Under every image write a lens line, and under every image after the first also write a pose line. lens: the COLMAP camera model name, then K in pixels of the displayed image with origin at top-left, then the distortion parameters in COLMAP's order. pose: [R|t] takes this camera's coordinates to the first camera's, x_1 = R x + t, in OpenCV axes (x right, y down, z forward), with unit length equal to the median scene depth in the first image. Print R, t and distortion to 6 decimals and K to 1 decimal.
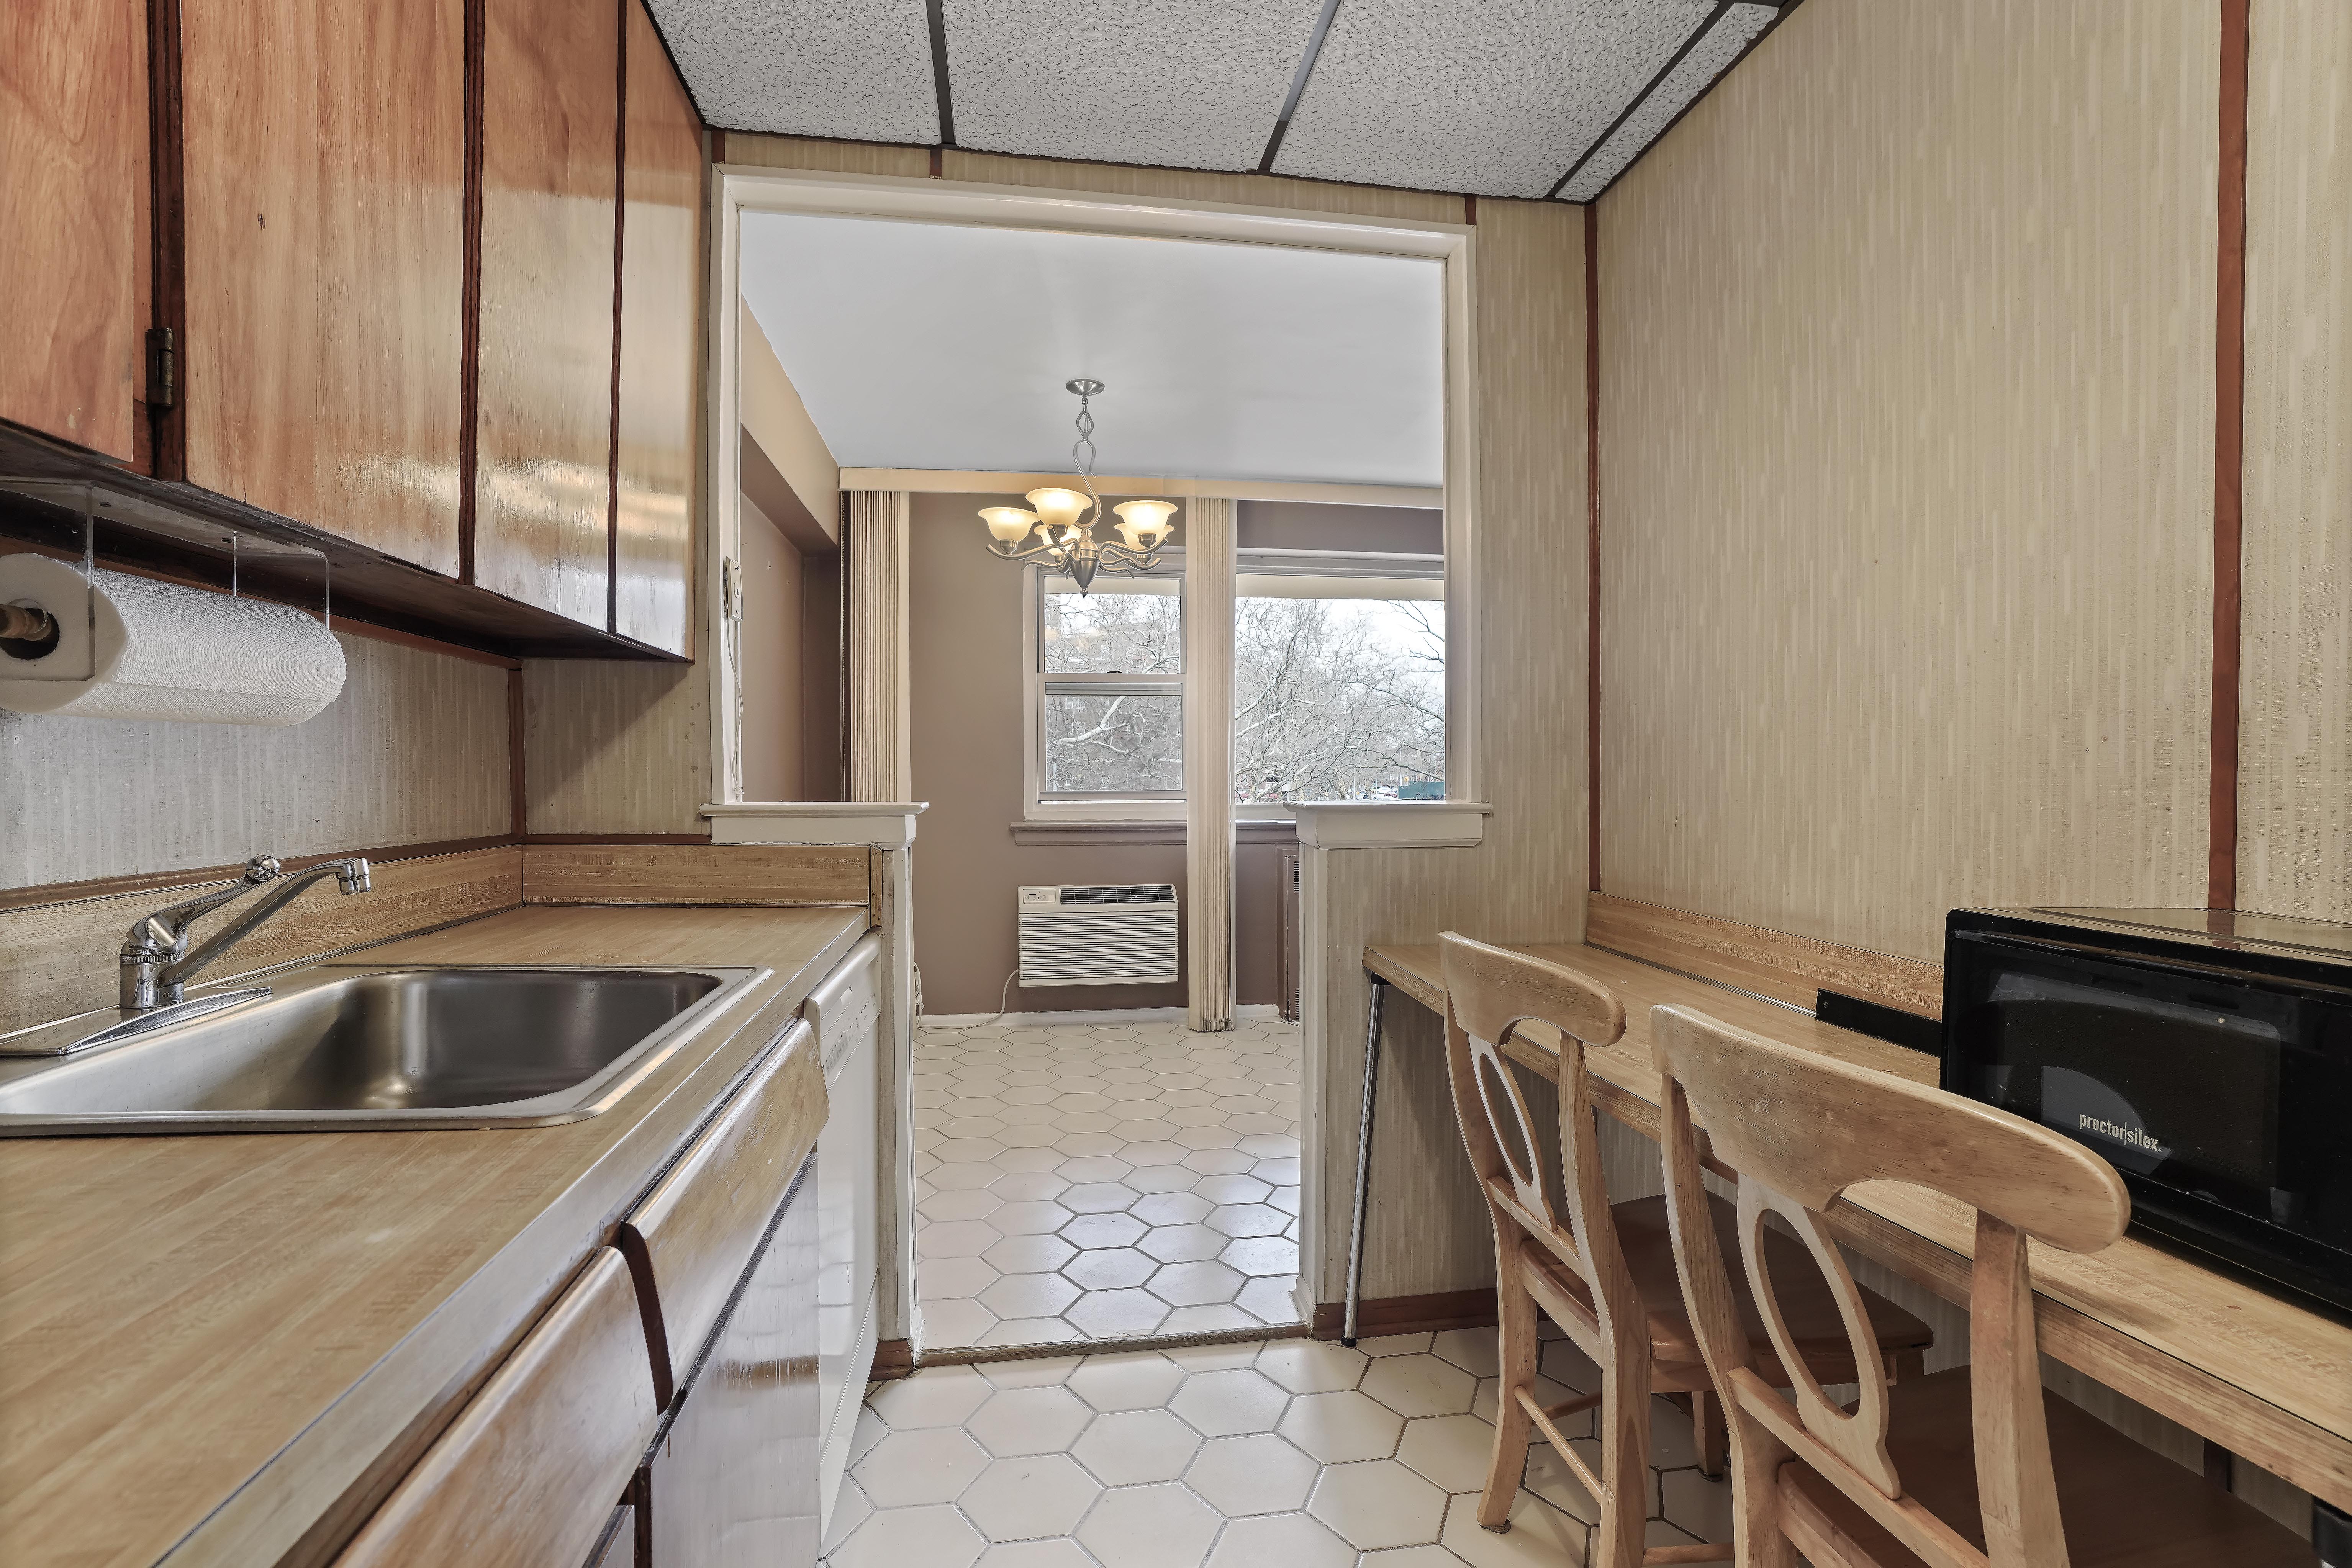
lens RADIAL K [[1089.5, 0, 1193.6], [0, 1089.5, 789.2], [0, 0, 1]] dist [-0.059574, 0.029345]
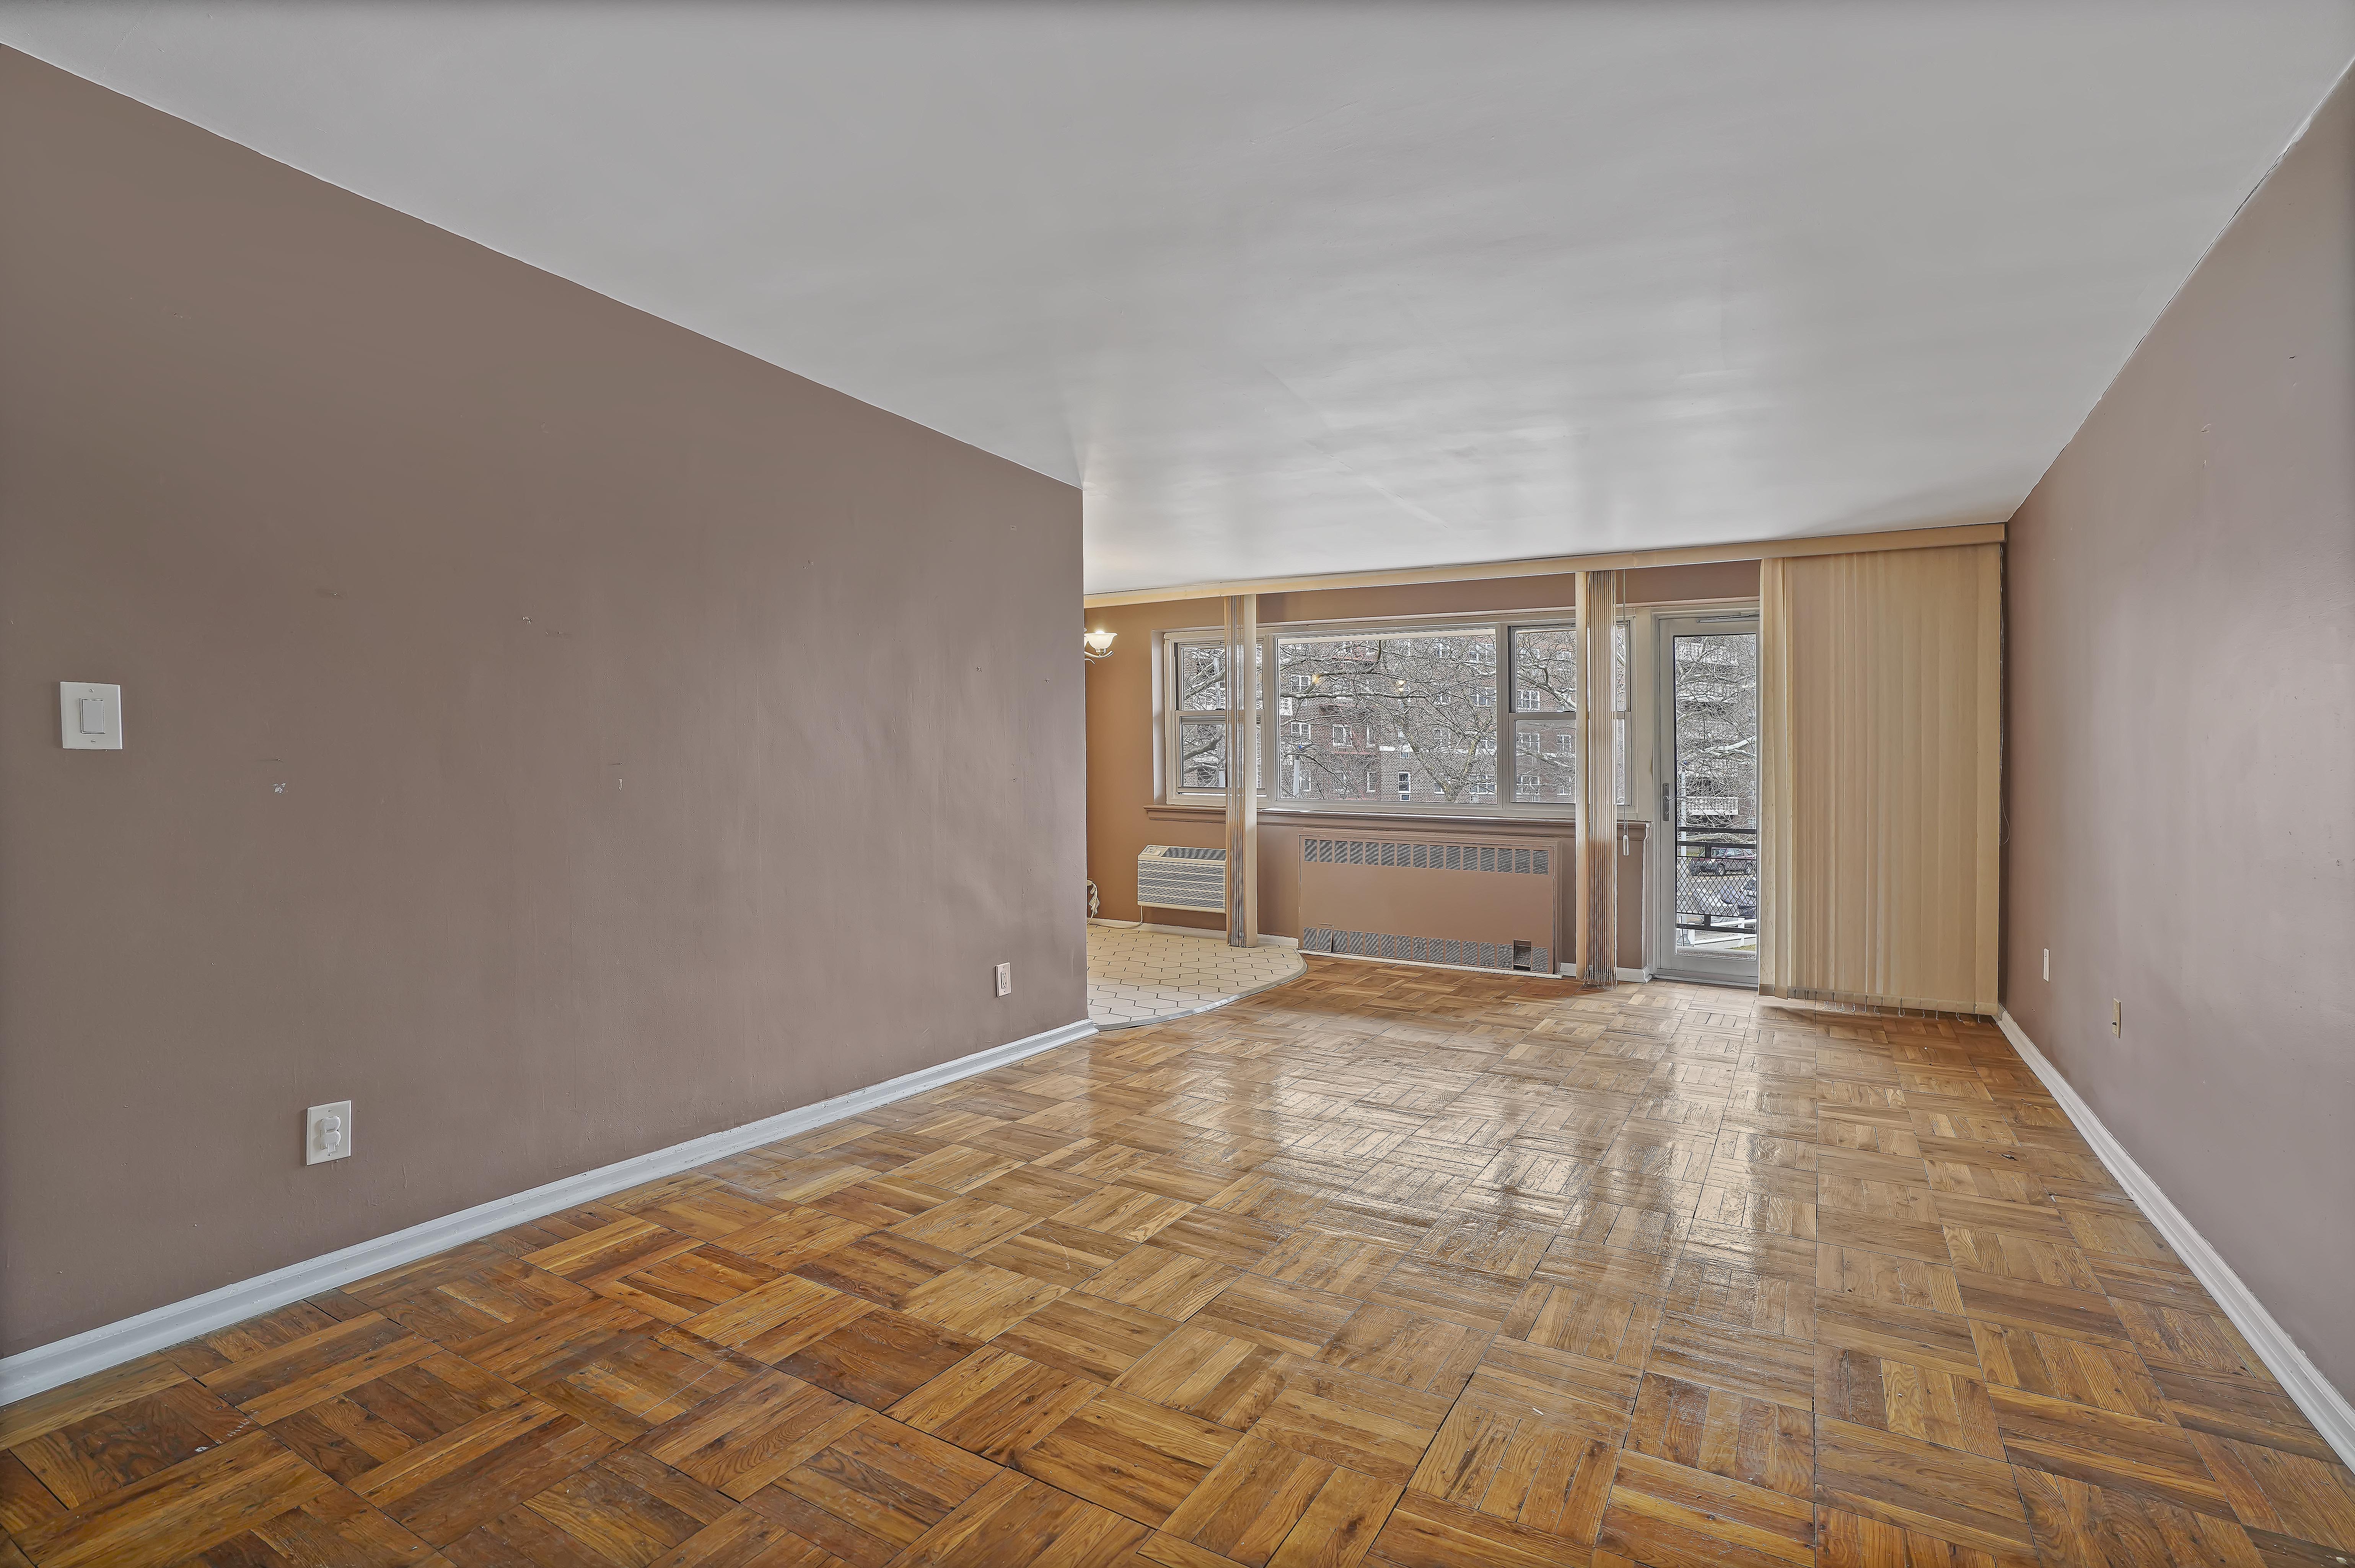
lens RADIAL K [[1097.4, 0, 1180.8], [0, 1097.4, 758.6], [0, 0, 1]] dist [-0.054736, 0.027871]
pose [[0.772433, 0.004262, -0.635082, 1.943717], [-0.025925, 0.999356, -0.024824, 0.005298], [0.634567, 0.035640, 0.772046, -0.496954]]
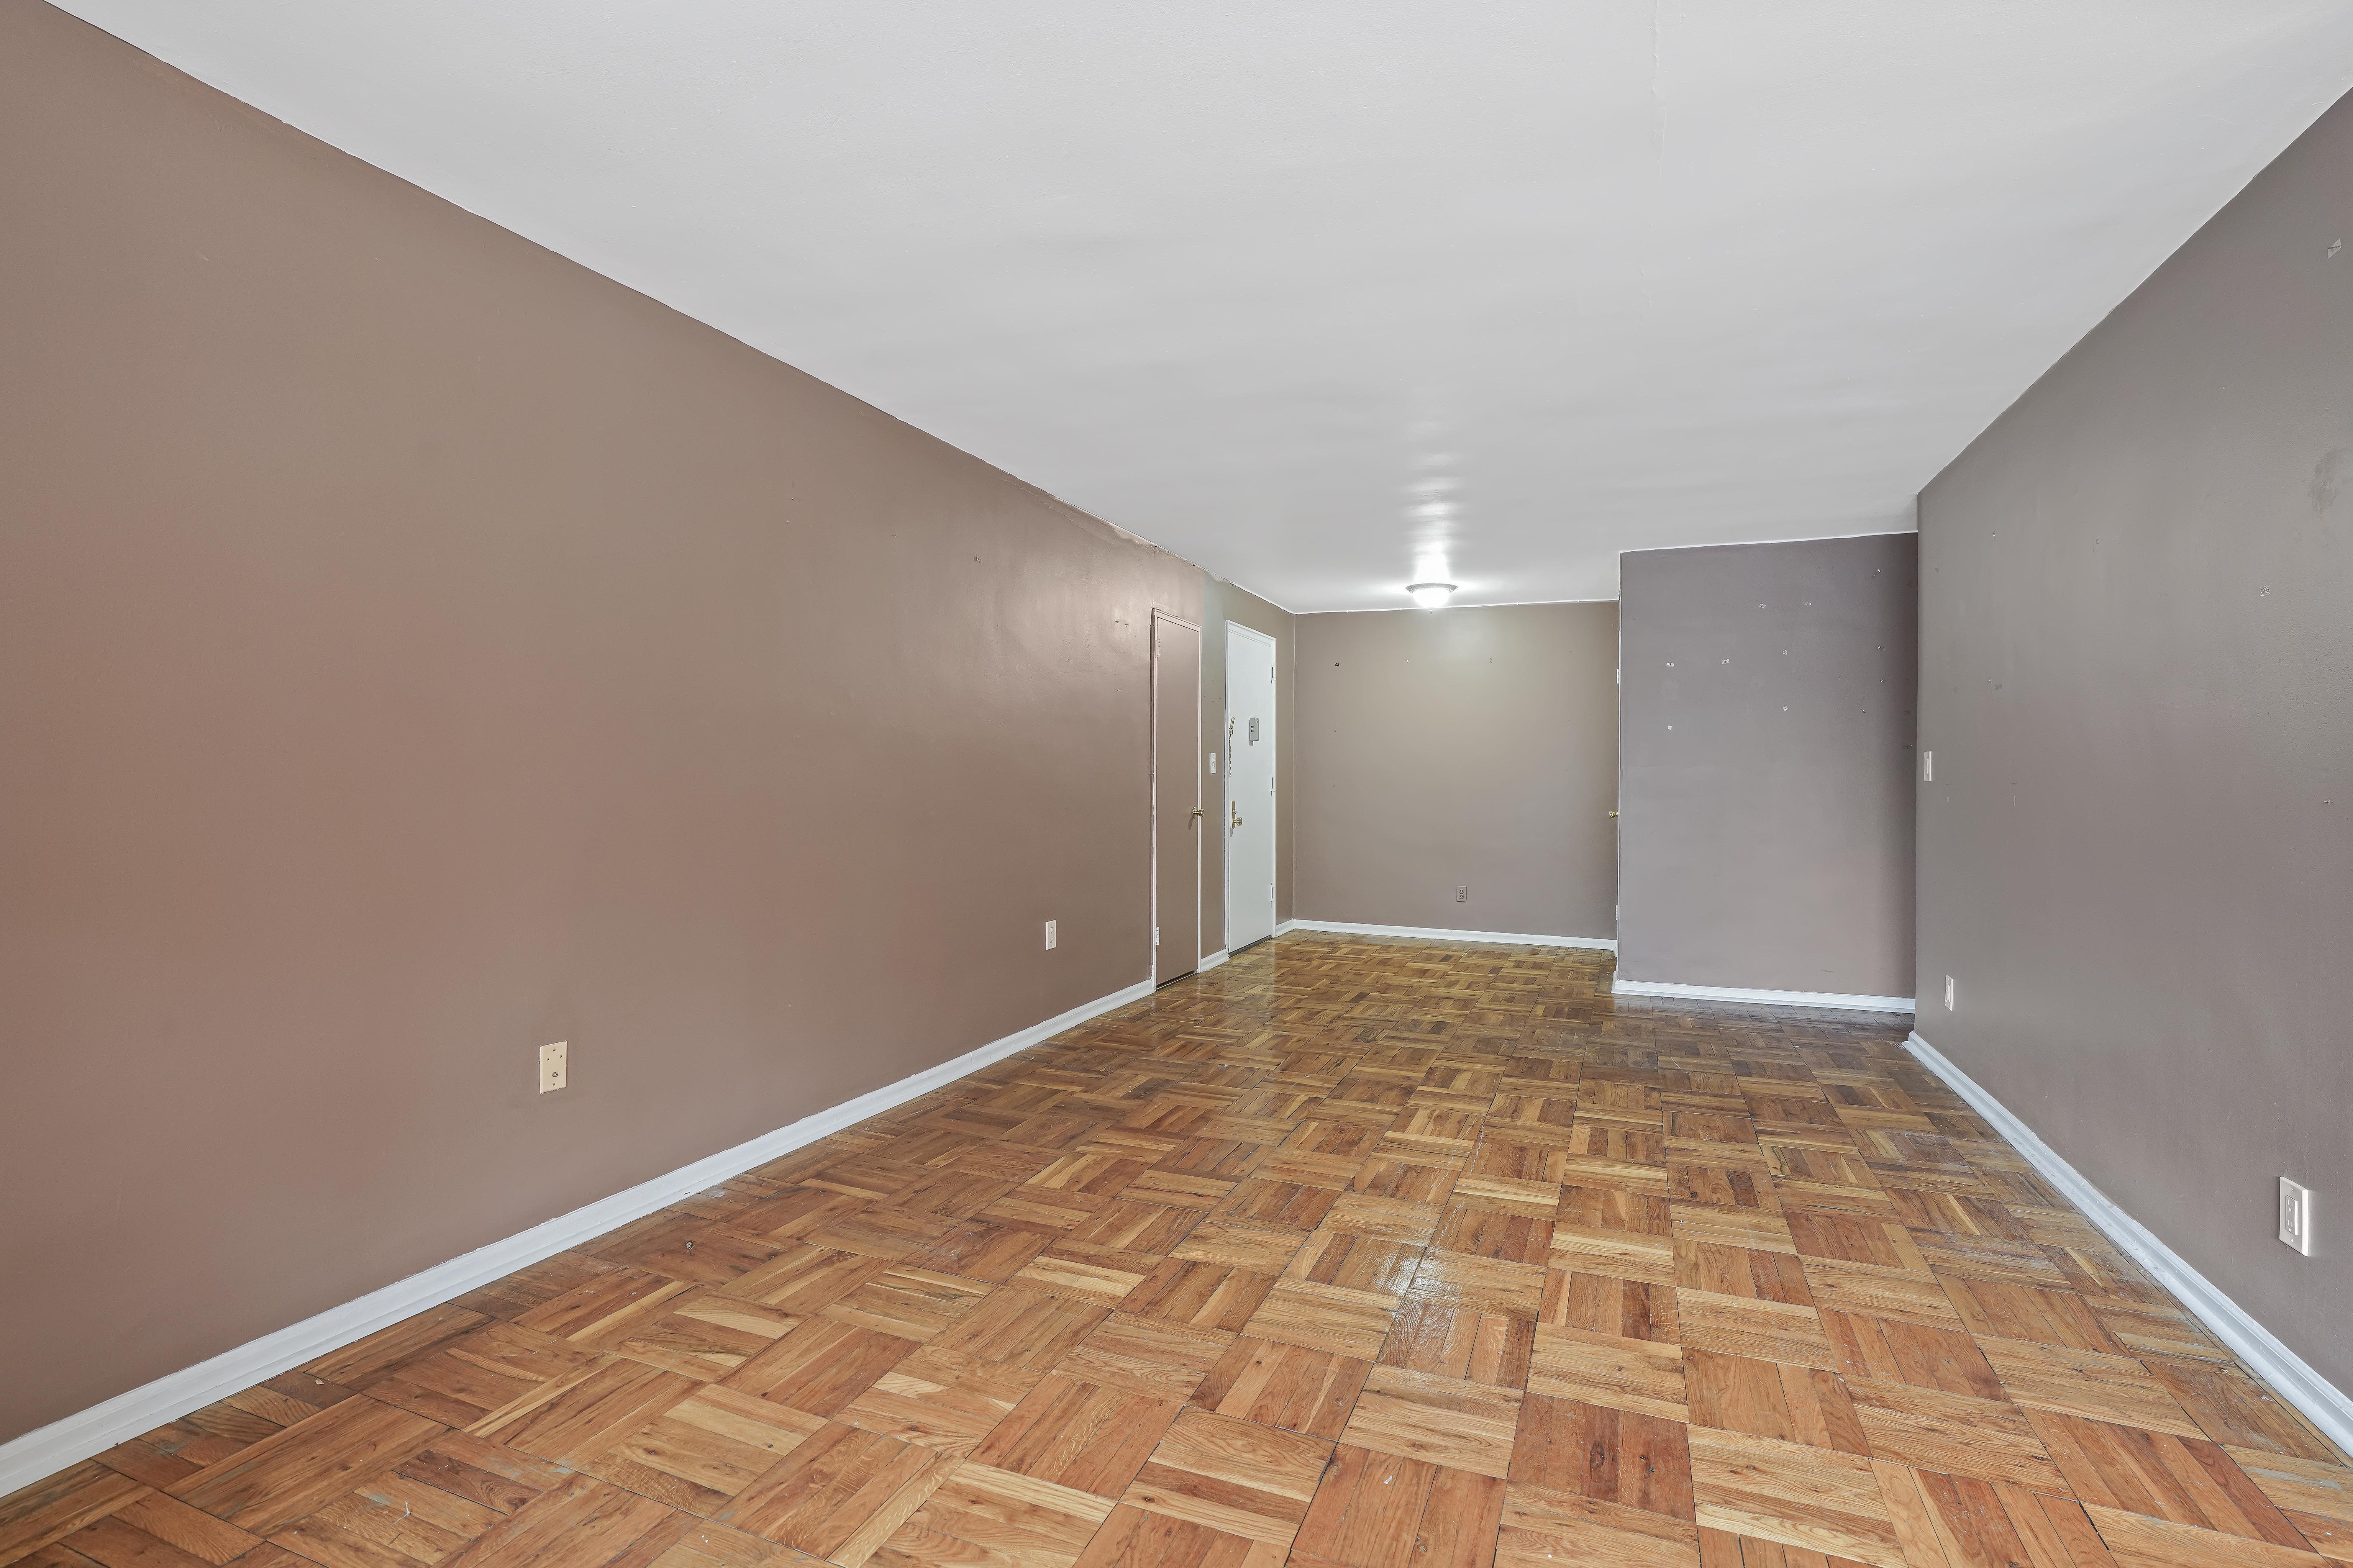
lens RADIAL K [[1090.0, 0, 1194.1], [0, 1090.0, 789.2], [0, 0, 1]] dist [-0.059574, 0.029345]
pose [[-0.856925, -0.004726, 0.515419, 0.815677], [0.005155, 0.999829, 0.017738, -0.031698], [-0.515415, 0.017857, -0.856755, 2.082899]]
